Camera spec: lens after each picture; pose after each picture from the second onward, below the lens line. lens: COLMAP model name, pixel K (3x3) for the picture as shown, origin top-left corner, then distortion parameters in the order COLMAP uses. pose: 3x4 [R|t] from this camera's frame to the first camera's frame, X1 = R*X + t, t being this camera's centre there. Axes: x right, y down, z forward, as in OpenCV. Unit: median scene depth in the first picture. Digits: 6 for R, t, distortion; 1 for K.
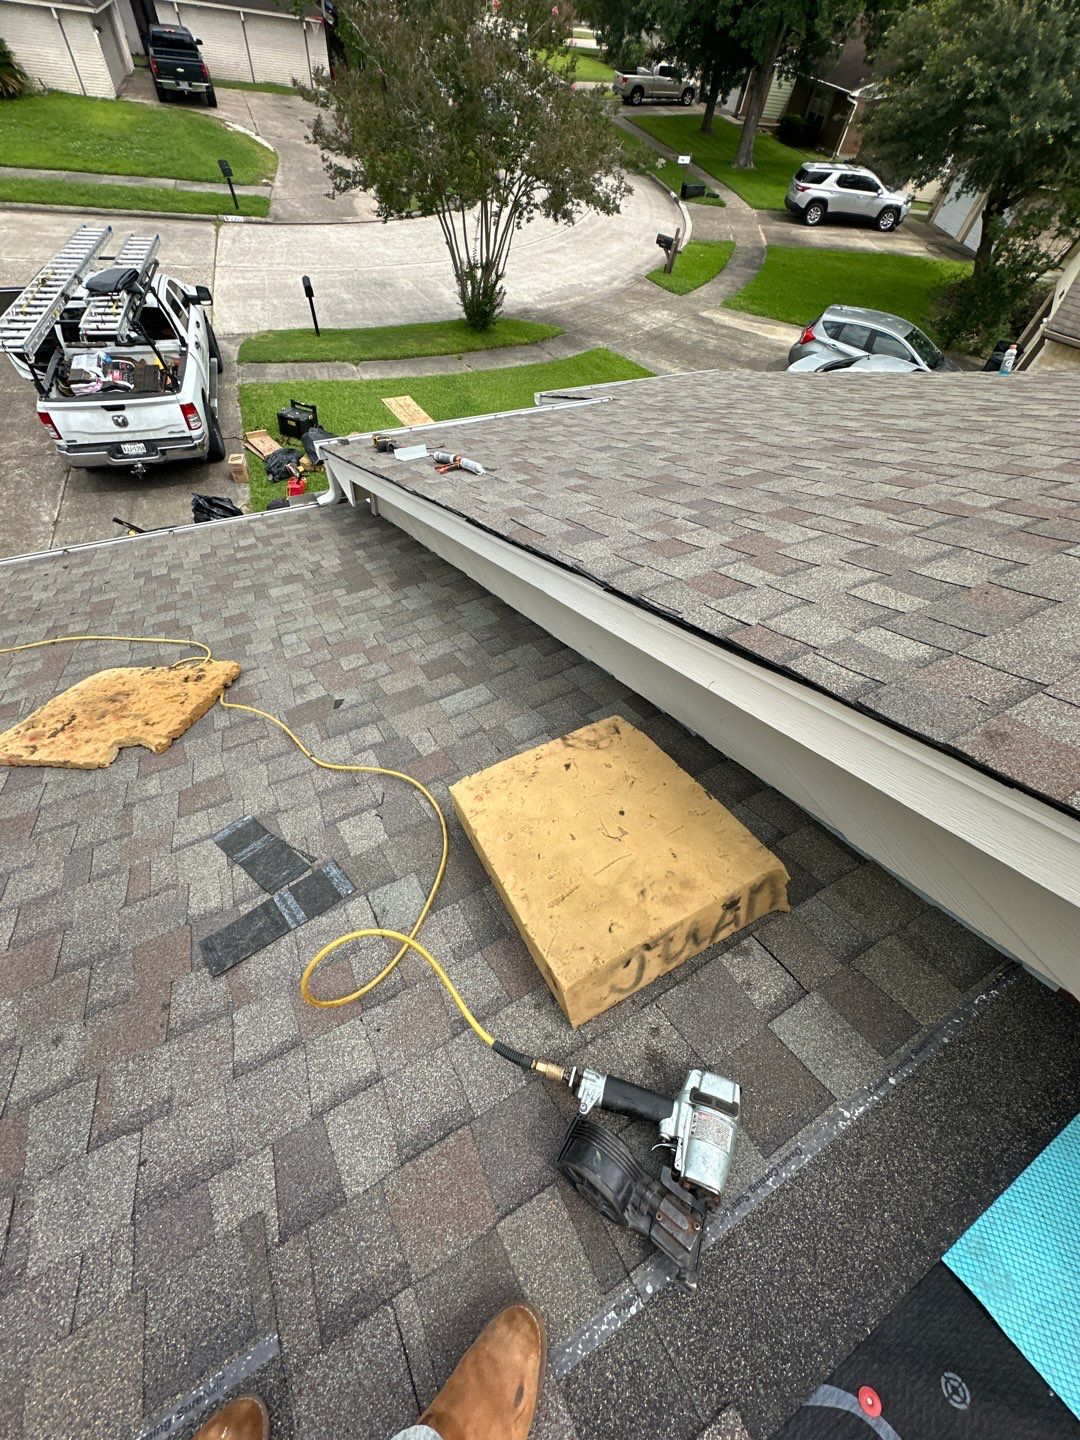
lens RADIAL K [[577.8, 0, 541.9], [0, 577.8, 719.0], [0, 0, 1]] dist [0.000354, 0.000713]
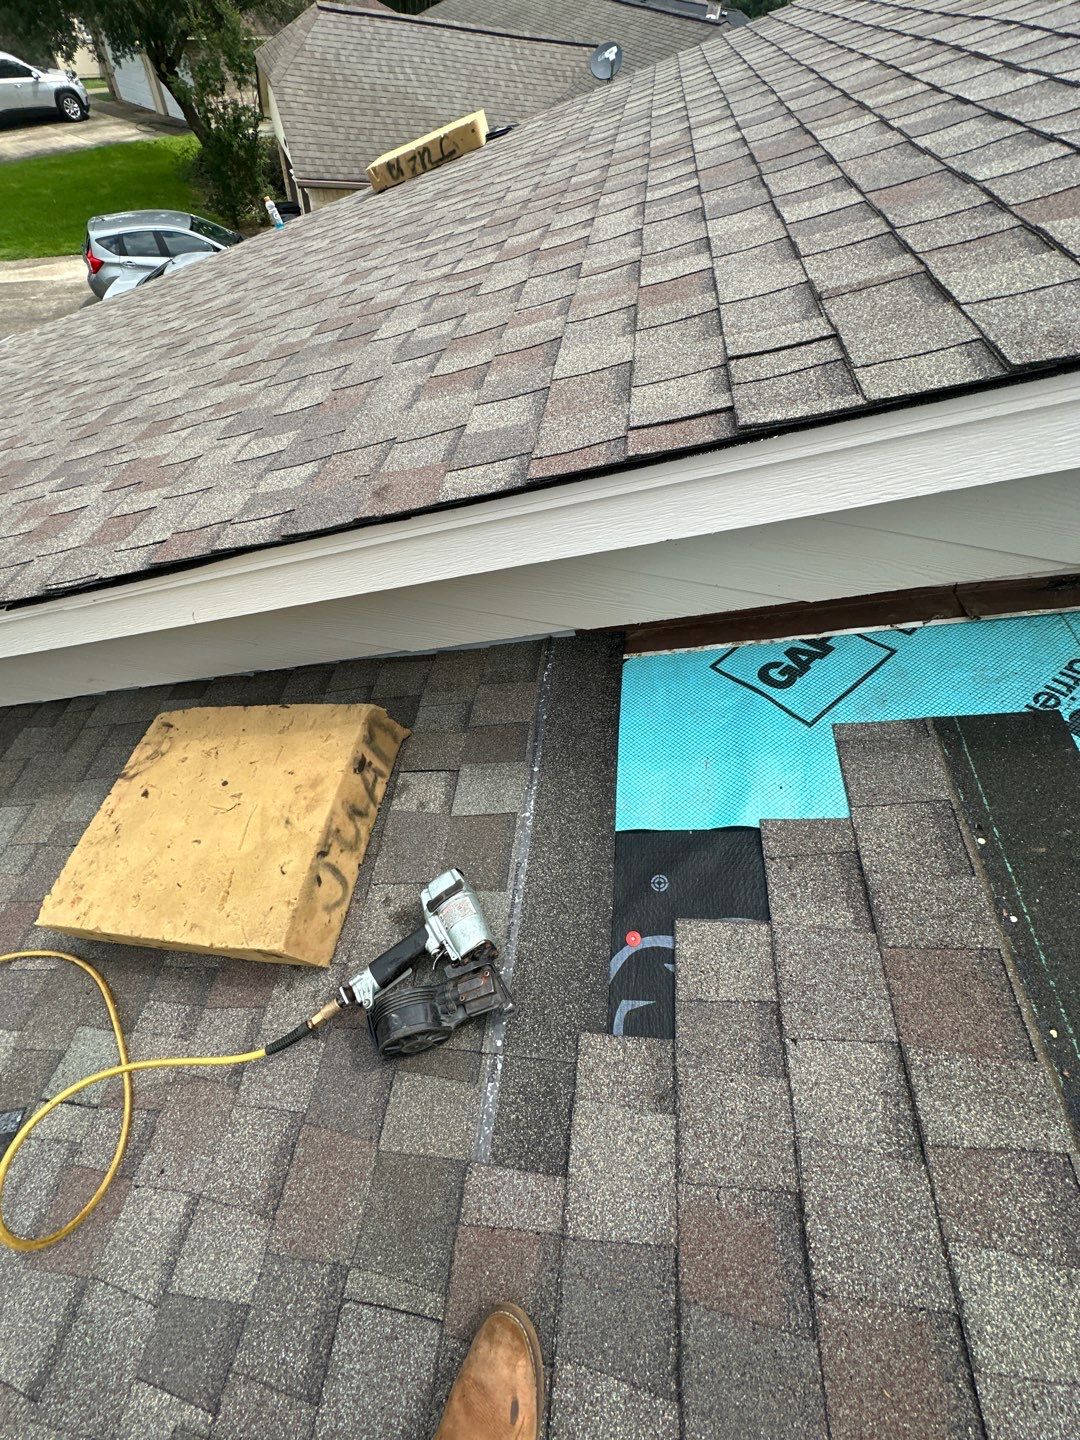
lens RADIAL K [[577.8, 0, 541.9], [0, 577.8, 719.0], [0, 0, 1]] dist [0.000354, 0.000713]
pose [[0.587172, -0.680056, 0.439037, 0.116250], [0.629287, 0.724652, 0.280851, 0.170456], [-0.509143, 0.111373, 0.853446, -0.067203]]
